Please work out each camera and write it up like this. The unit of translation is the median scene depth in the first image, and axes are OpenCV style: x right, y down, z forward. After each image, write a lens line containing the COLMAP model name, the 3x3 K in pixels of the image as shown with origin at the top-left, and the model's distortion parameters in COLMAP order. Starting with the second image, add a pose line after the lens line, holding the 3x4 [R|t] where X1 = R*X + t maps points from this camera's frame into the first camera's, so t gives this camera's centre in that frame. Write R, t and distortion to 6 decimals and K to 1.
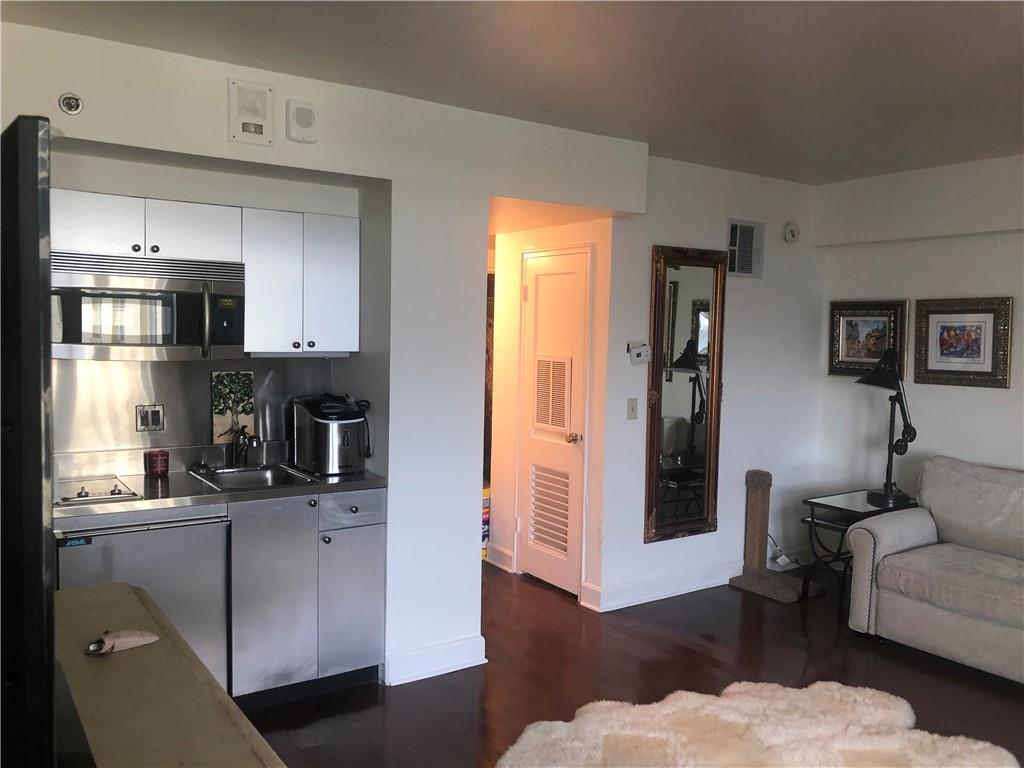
lens RADIAL K [[841.8, 0, 512.0], [0, 841.8, 384.0], [0, 0, 1]] dist [0.043436, -0.072430]
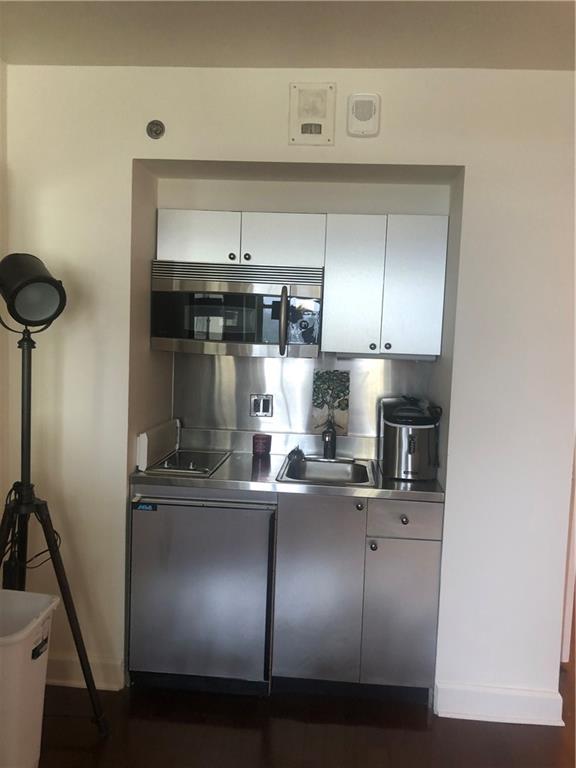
lens RADIAL K [[631.3, 0, 289.0], [0, 631.3, 379.5], [0, 0, 1]] dist [0.043436, -0.072430]
pose [[0.783456, 0.060883, -0.618457, 0.145347], [-0.062427, 0.997866, 0.019152, -0.015590], [0.618303, 0.023604, 0.785585, 0.363226]]
